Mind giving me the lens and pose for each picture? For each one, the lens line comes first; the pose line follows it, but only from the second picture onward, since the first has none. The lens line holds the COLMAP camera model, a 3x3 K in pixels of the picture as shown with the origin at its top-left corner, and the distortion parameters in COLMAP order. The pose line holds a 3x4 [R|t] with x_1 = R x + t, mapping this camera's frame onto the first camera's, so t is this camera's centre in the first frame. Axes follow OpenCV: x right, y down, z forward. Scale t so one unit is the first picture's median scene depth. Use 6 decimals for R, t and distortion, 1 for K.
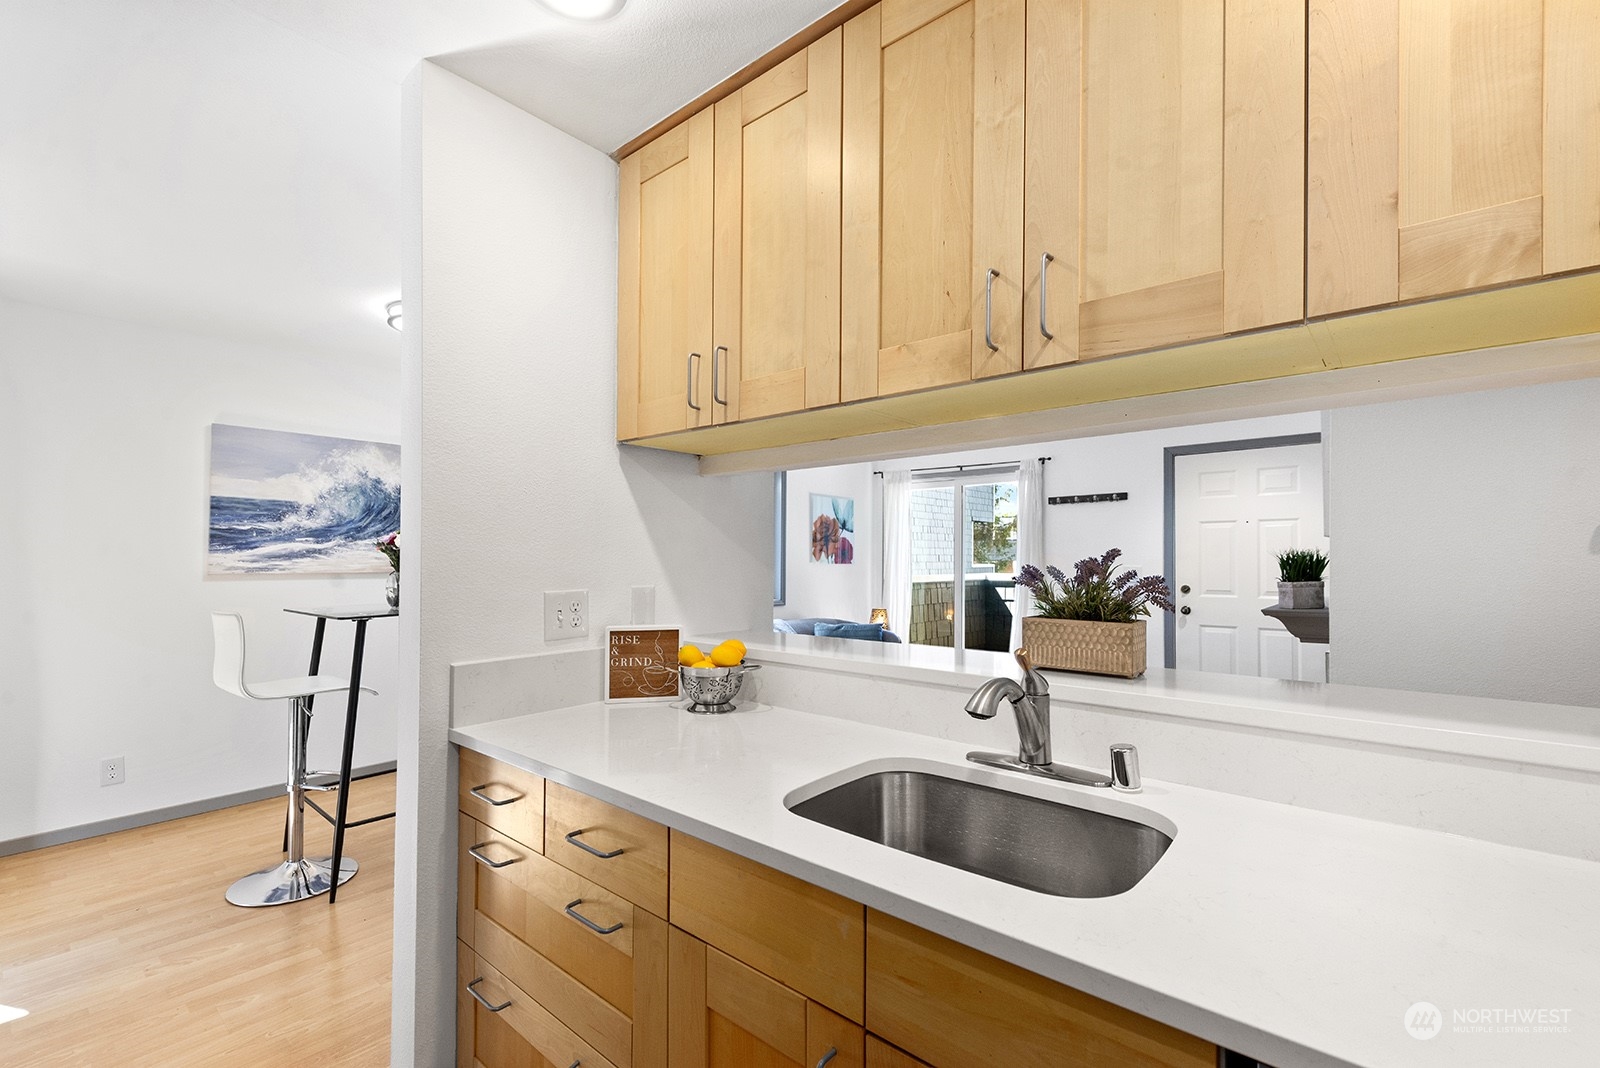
lens RADIAL K [[662.8, 0, 776.7], [0, 662.8, 563.0], [0, 0, 1]] dist [-0.000548, -0.000057]
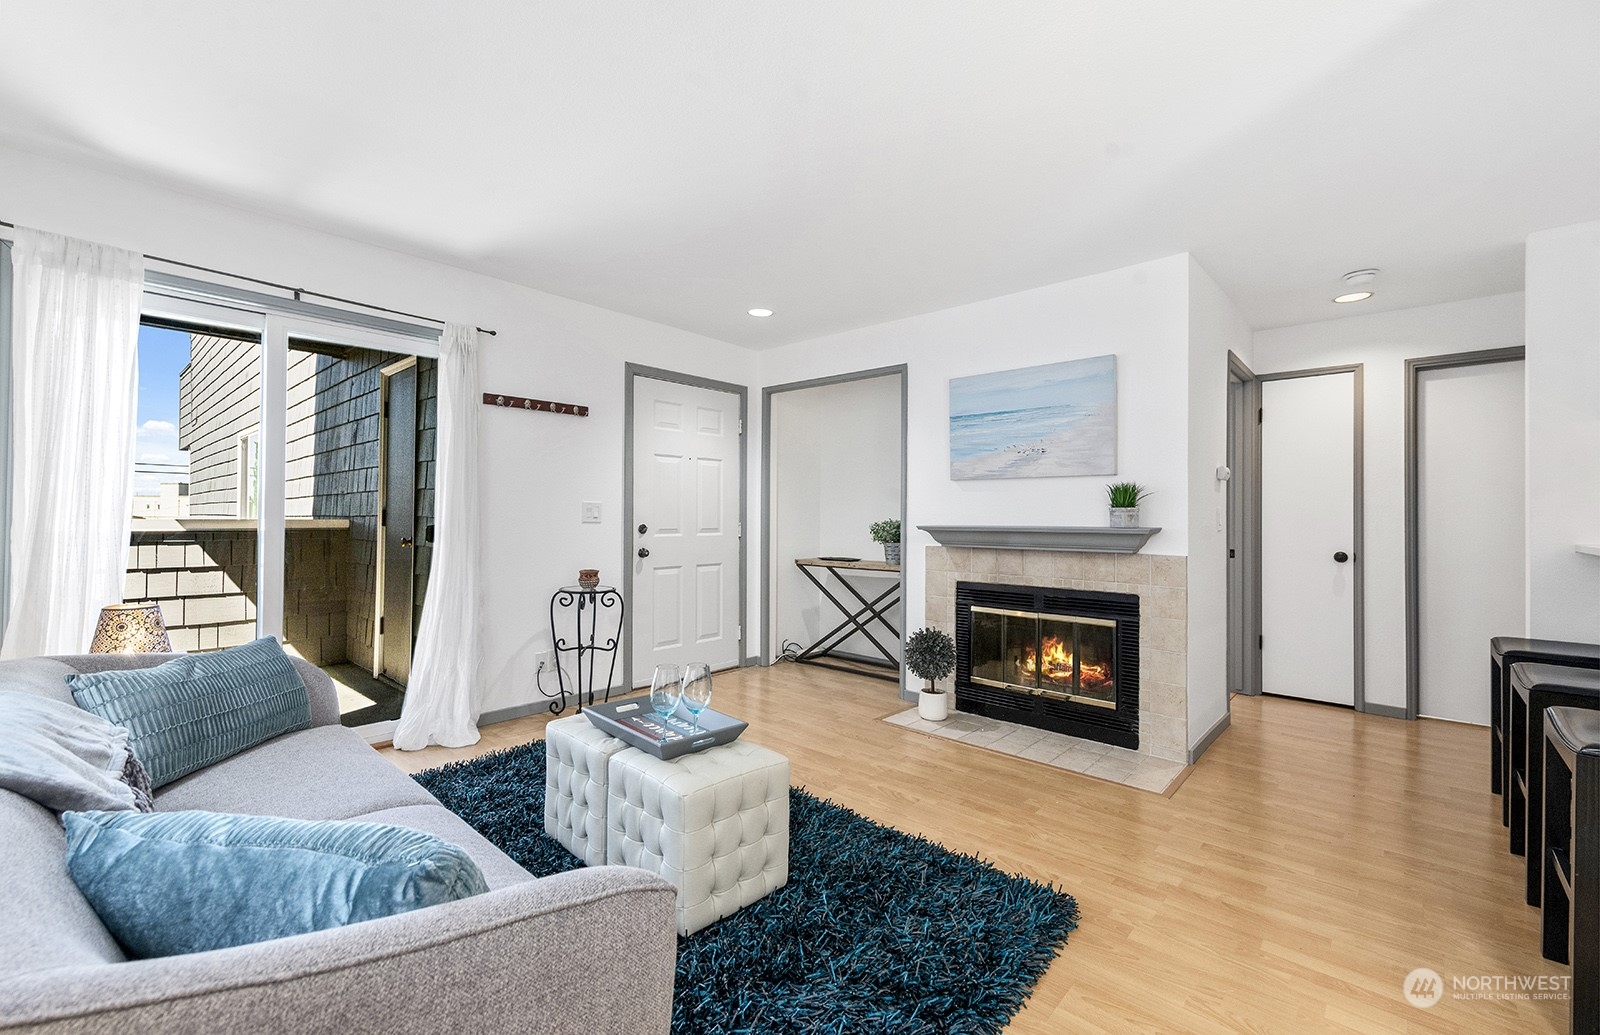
lens RADIAL K [[666.5, 0, 791.0], [0, 666.5, 490.5], [0, 0, 1]] dist [0.012663, -0.000352]
pose [[0.028933, 0.041647, 0.998713, -0.271189], [-0.003441, 0.999130, -0.041565, 0.026114], [-0.999575, -0.002234, 0.029051, 0.821185]]
